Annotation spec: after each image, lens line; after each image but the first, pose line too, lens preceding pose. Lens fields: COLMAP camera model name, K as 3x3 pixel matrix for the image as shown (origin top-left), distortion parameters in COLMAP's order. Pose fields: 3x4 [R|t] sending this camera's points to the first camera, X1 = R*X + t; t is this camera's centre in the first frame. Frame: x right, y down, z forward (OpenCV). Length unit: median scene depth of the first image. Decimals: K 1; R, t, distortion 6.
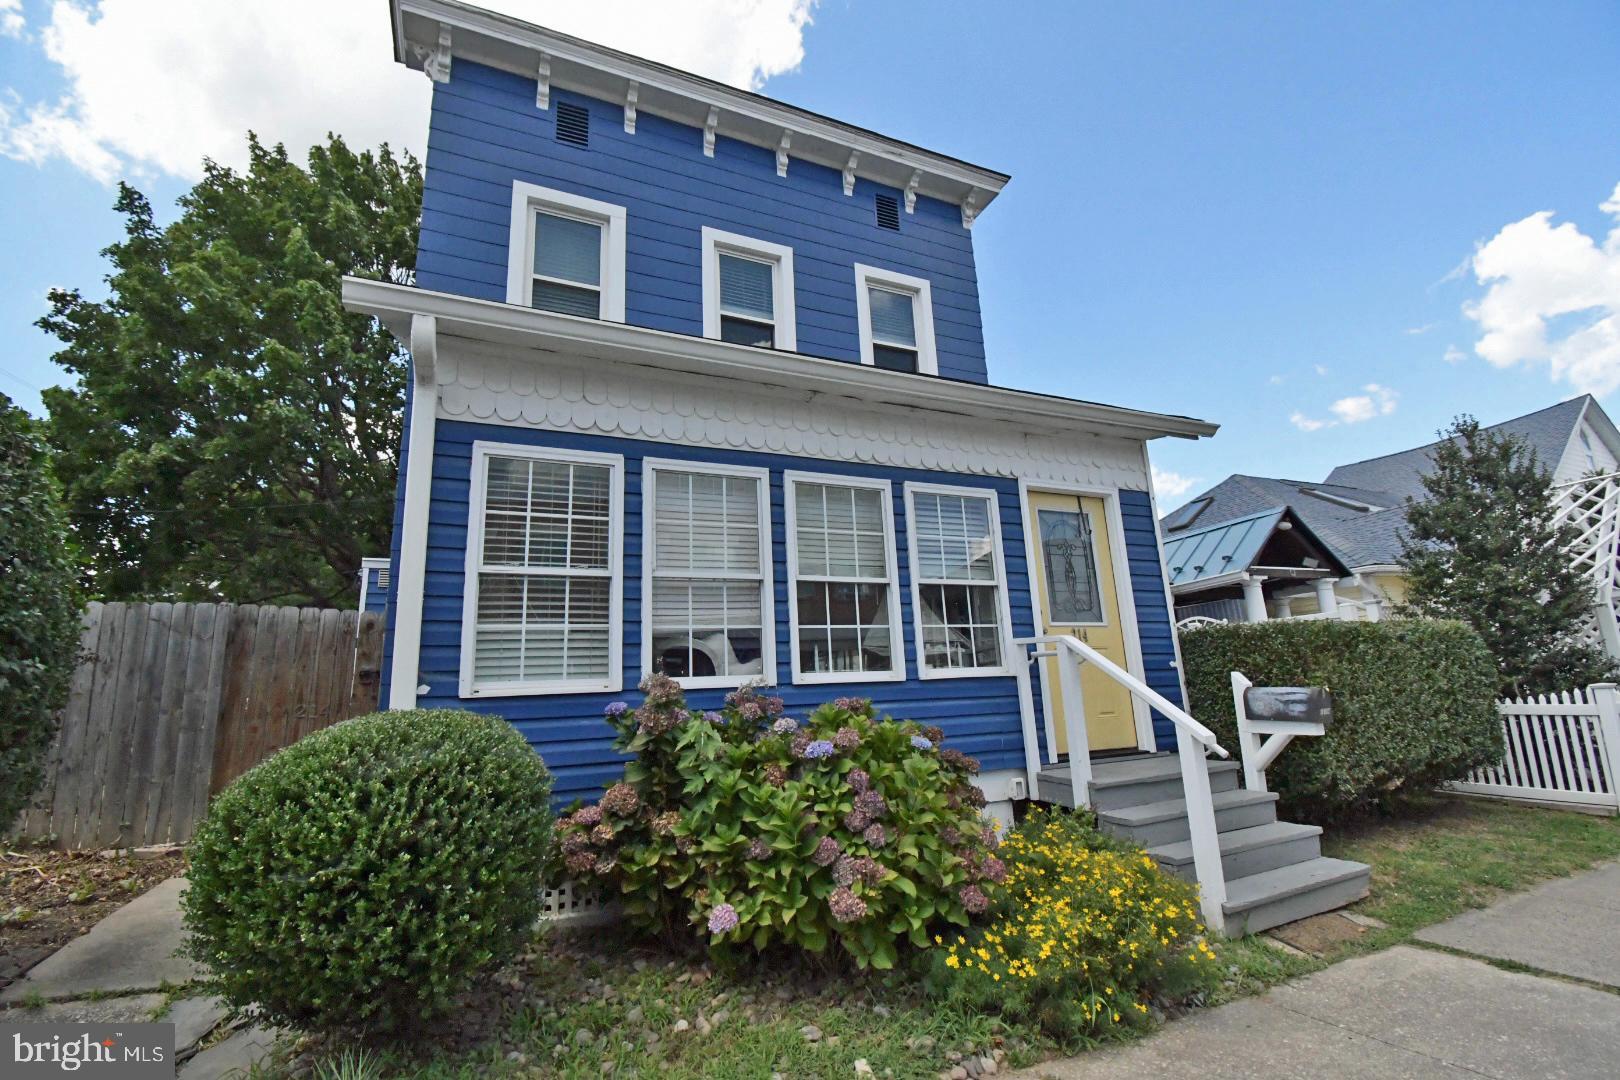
lens RADIAL K [[720.8, 0, 814.9], [0, 720.8, 538.8], [0, 0, 1]] dist [0.012593, -0.021055]
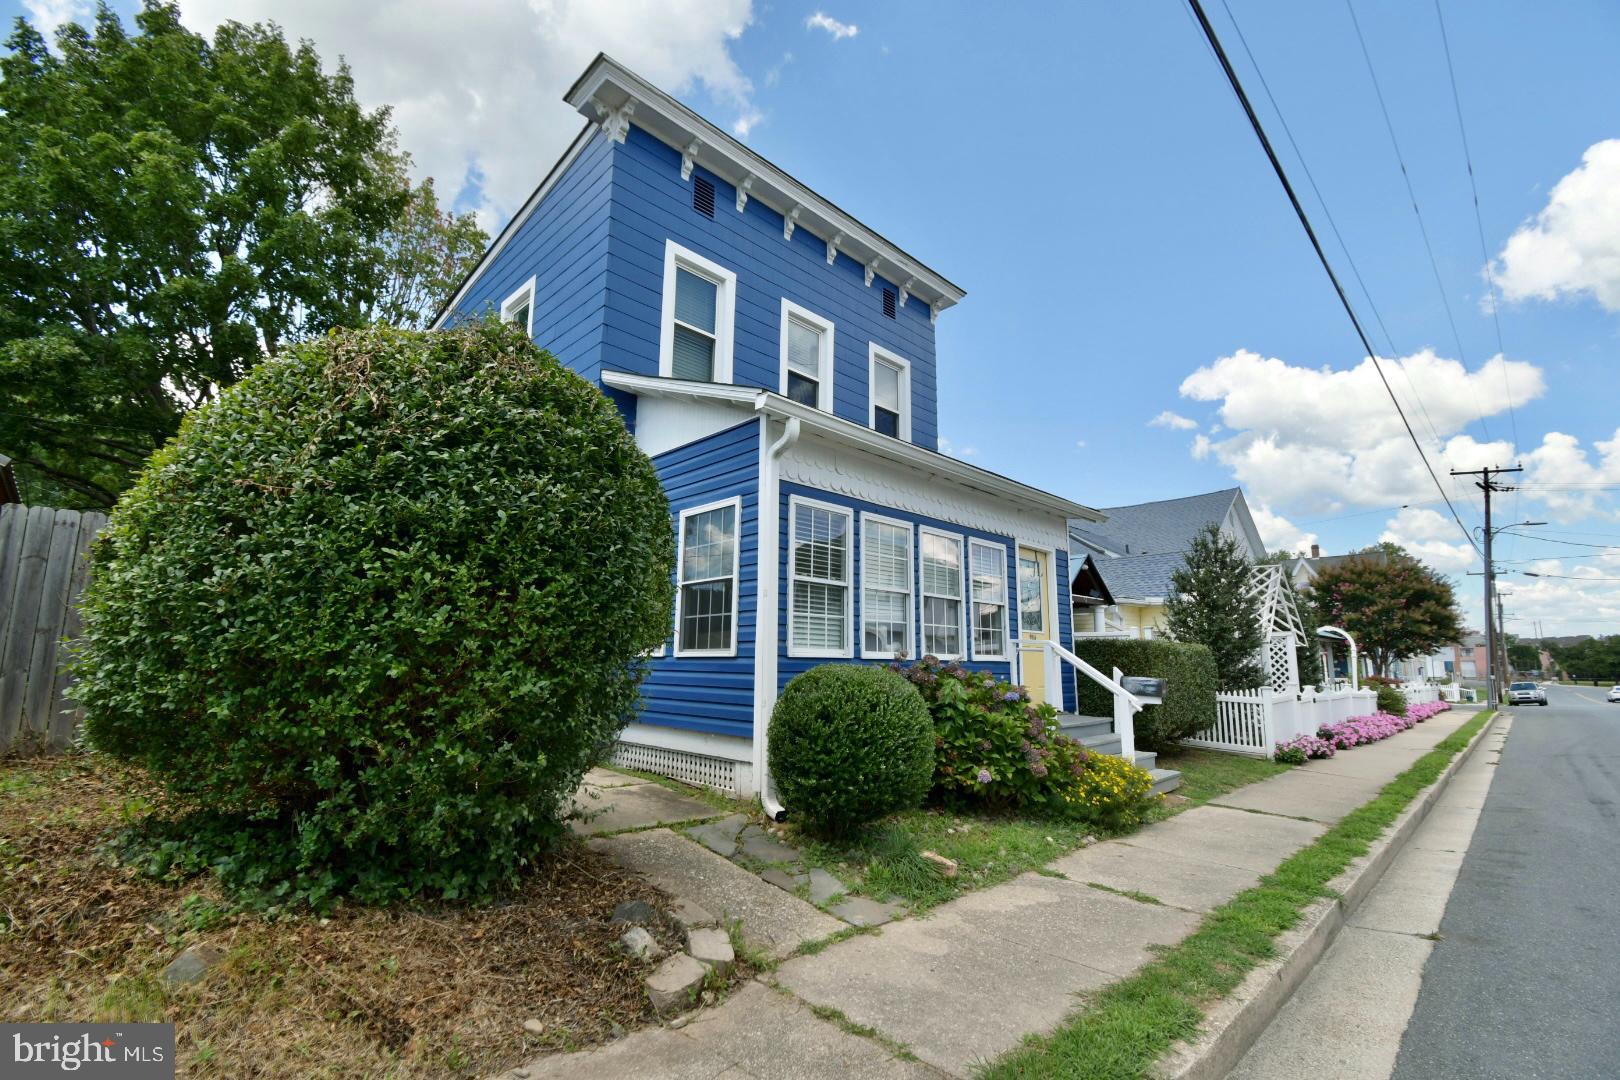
lens RADIAL K [[720.8, 0, 817.1], [0, 720.8, 541.3], [0, 0, 1]] dist [0.012593, -0.021055]
pose [[0.933791, 0.117748, 0.337889, -0.730820], [-0.132237, 0.991014, 0.020099, -0.057173], [-0.332486, -0.063450, 0.940971, -0.388678]]
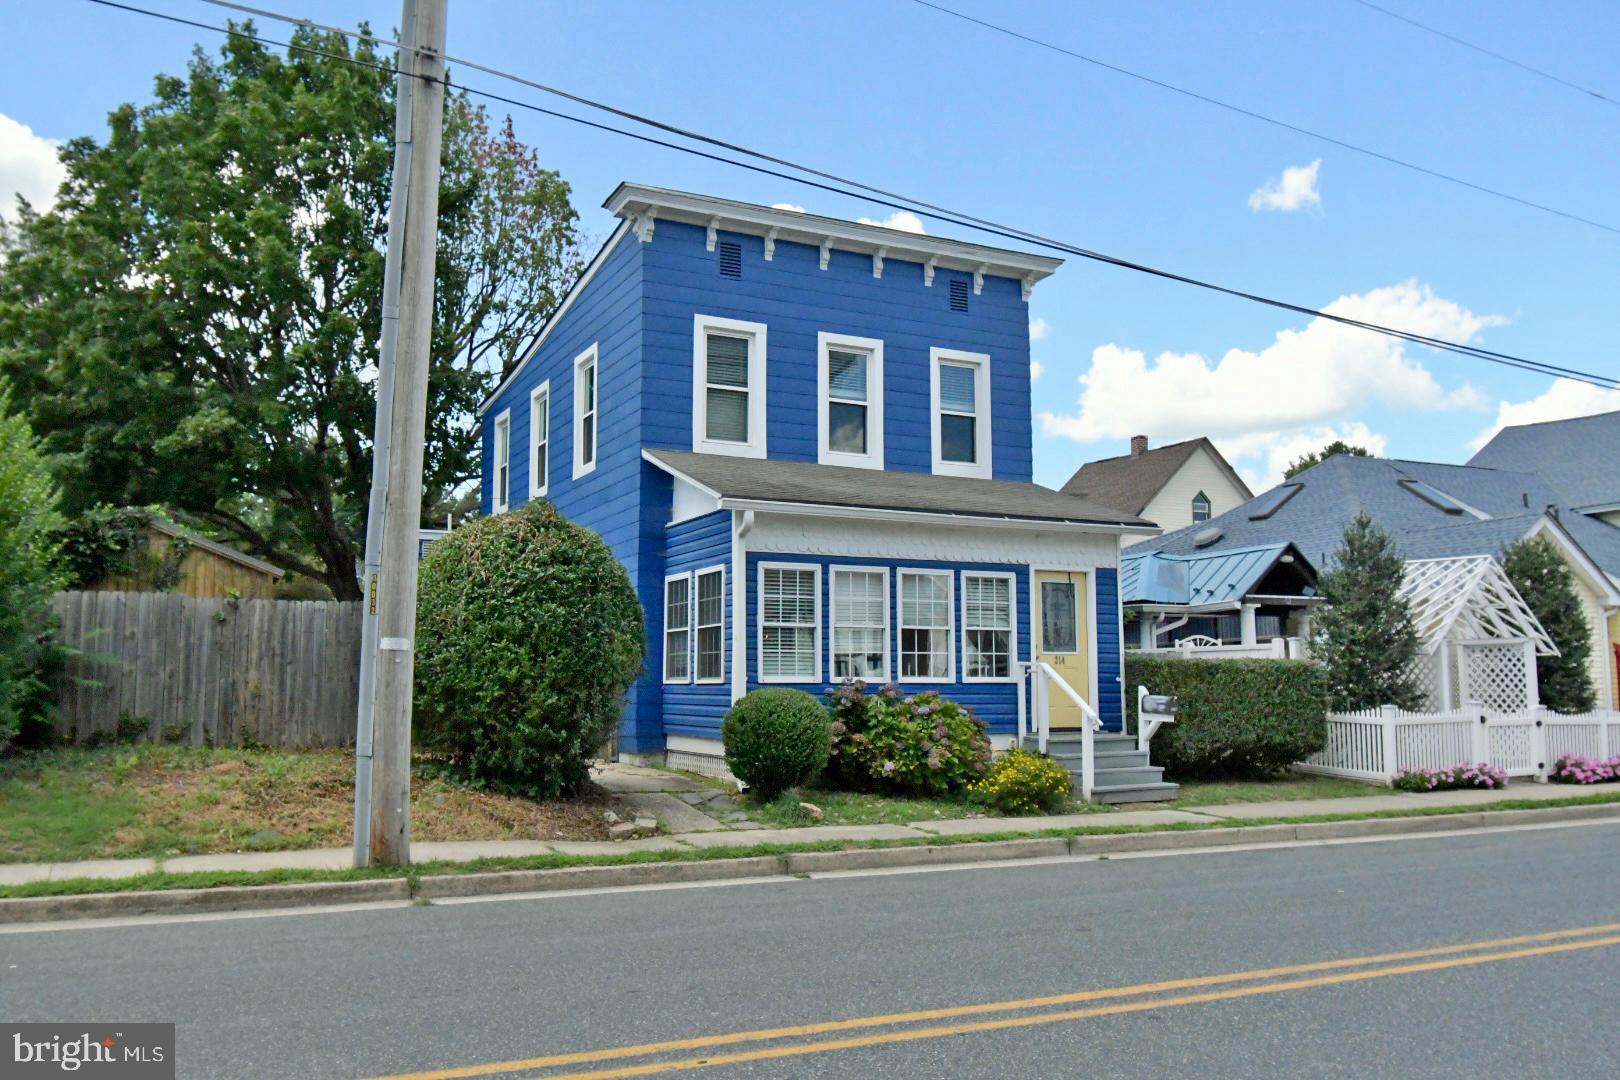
lens RADIAL K [[1344.6, 0, 810.5], [0, 1344.6, 541.9], [0, 0, 1]] dist [-0.009040, -0.014692]
pose [[0.998070, 0.050610, 0.035992, -0.363544], [-0.054261, 0.992563, 0.108972, -0.486628], [-0.030209, -0.110714, 0.993393, -2.230017]]
